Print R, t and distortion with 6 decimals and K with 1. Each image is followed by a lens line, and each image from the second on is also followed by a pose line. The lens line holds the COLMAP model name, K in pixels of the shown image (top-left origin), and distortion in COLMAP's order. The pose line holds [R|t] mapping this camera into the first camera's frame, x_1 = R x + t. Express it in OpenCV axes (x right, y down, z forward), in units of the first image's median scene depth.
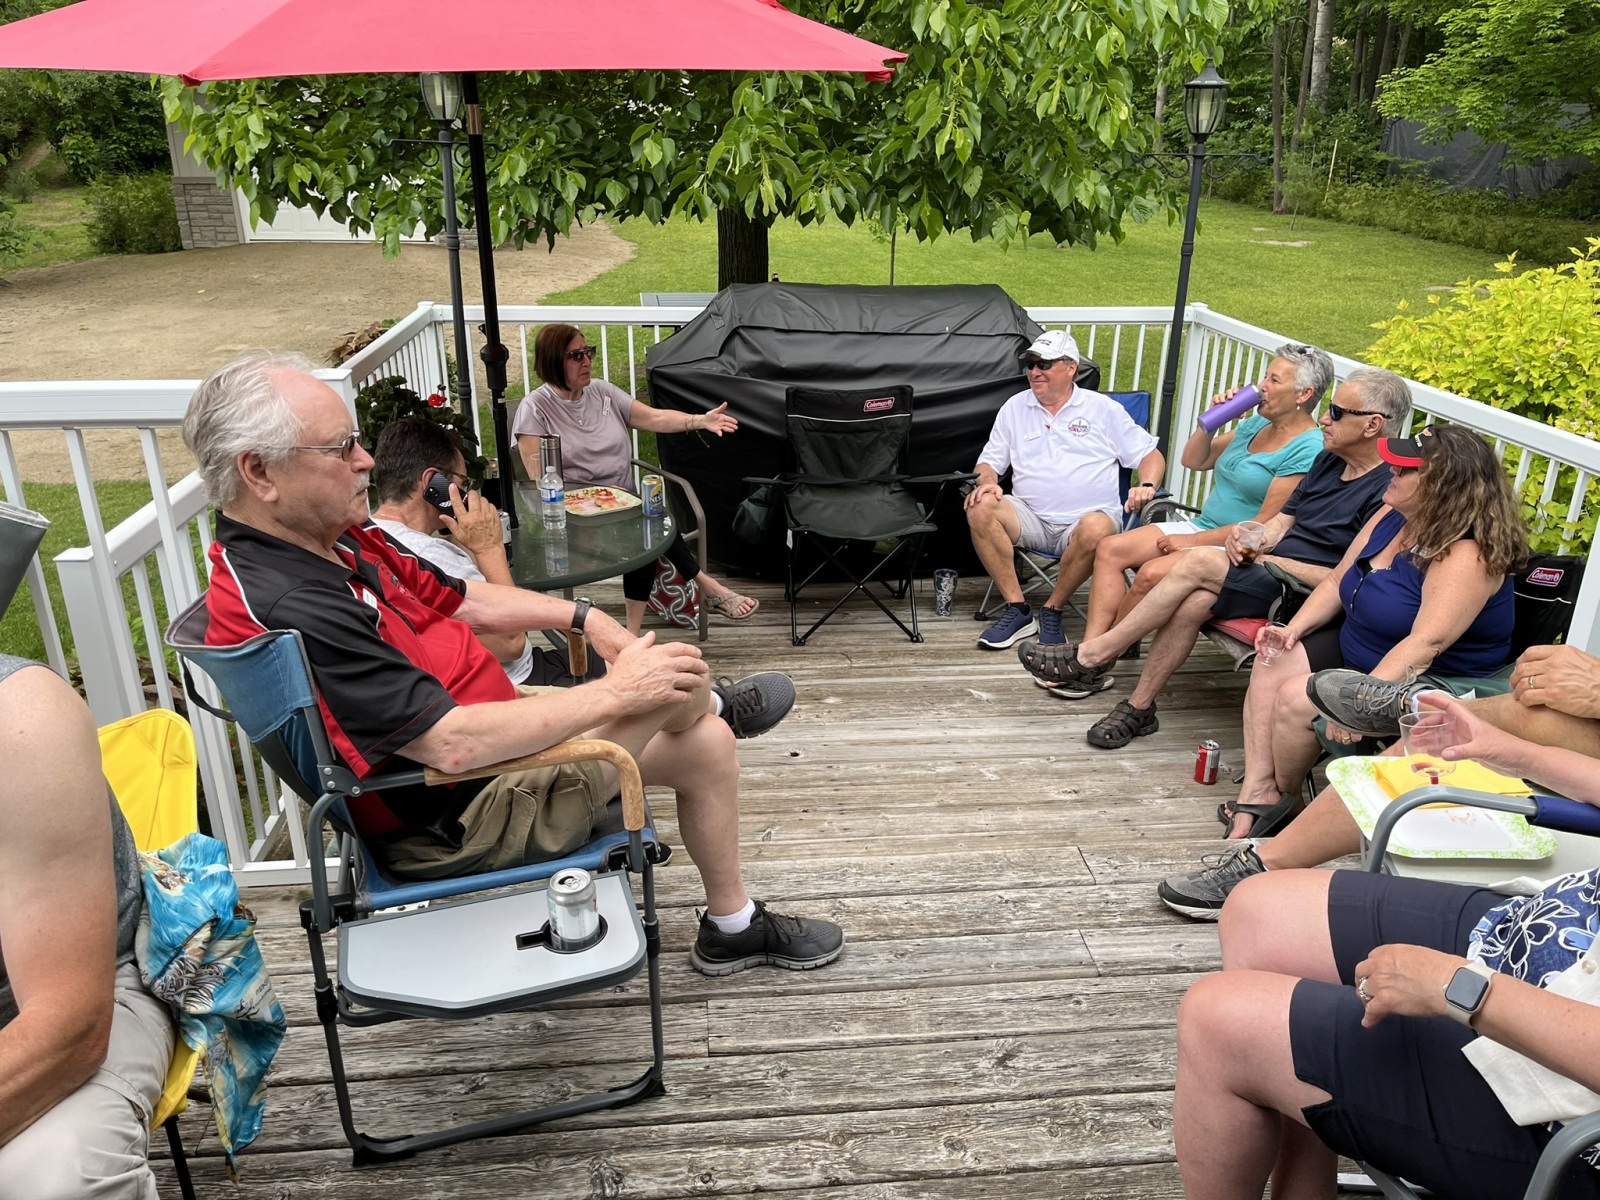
lens RADIAL K [[1208.1, 0, 805.4], [0, 1208.1, 612.0], [0, 0, 1]] dist [0.022997, -0.006211]
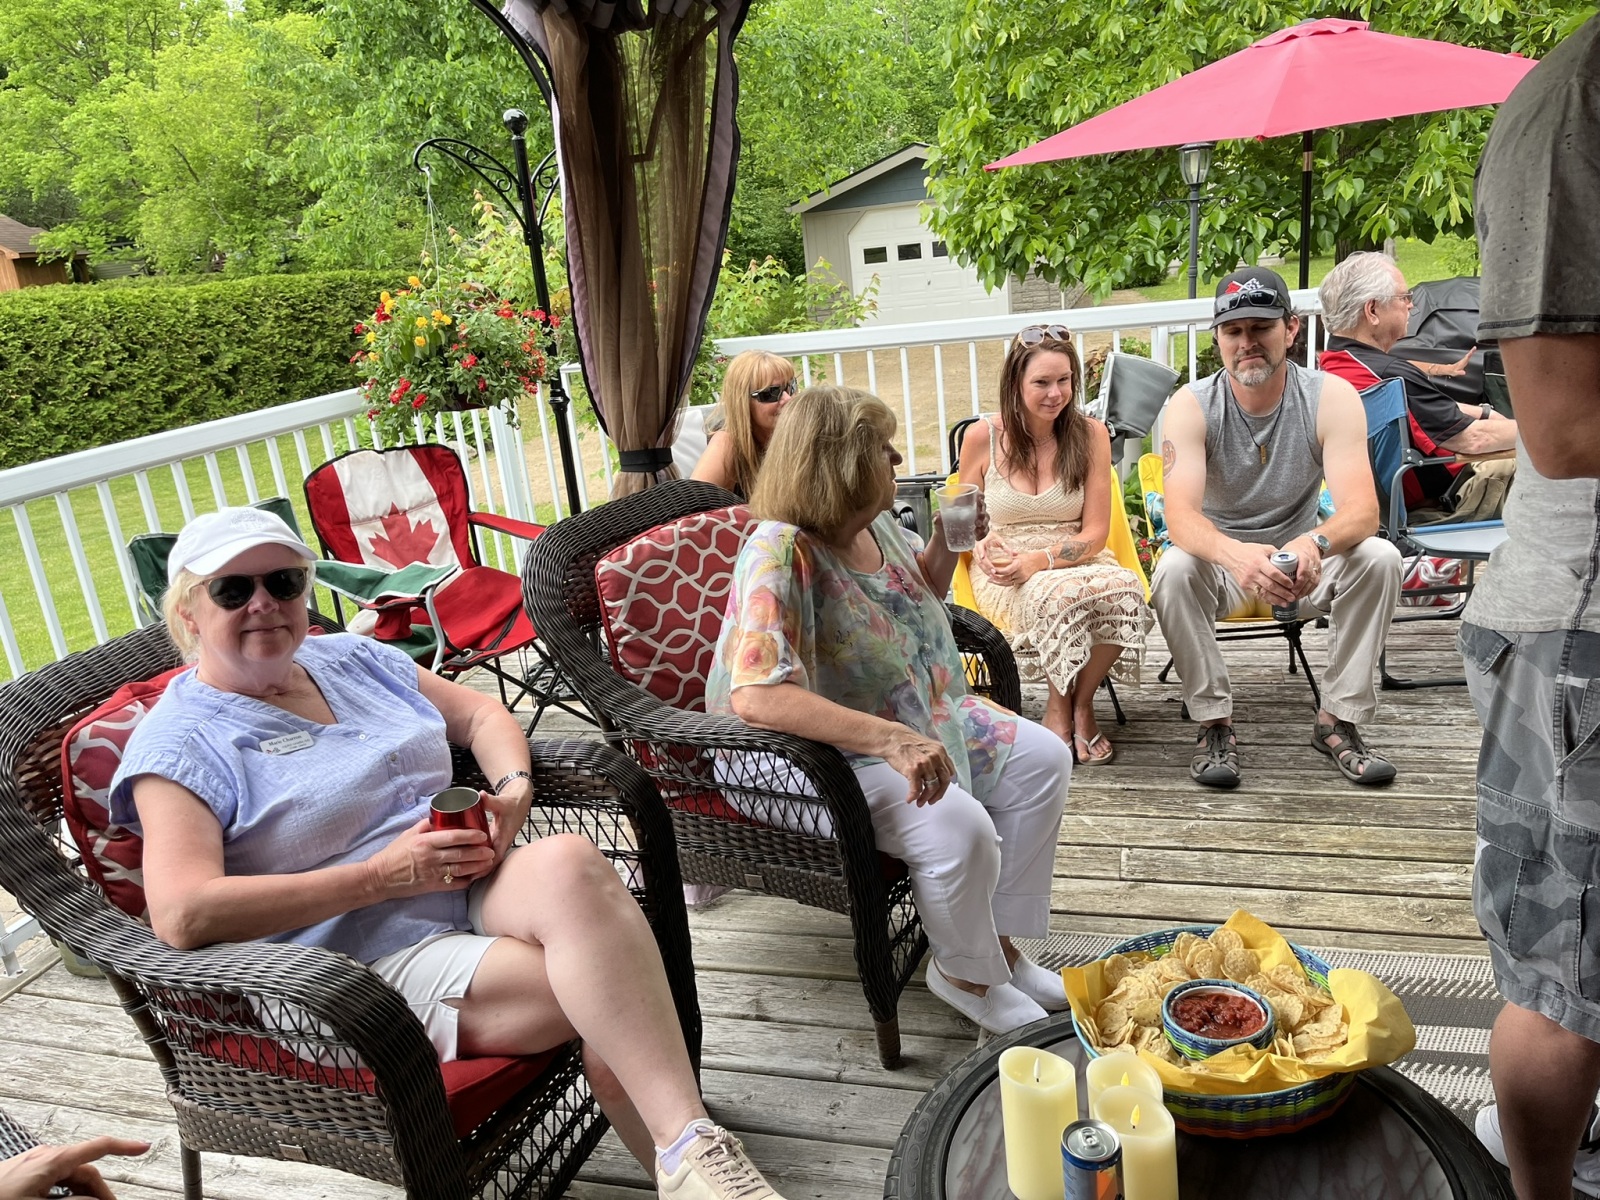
lens RADIAL K [[1208.1, 0, 808.7], [0, 1208.1, 600.0], [0, 0, 1]] dist [0.022997, -0.006211]
pose [[0.926577, 0.002818, -0.376093, -0.178814], [-0.033992, 0.996507, -0.076281, 0.180522], [0.374565, 0.083464, 0.923437, -0.385954]]
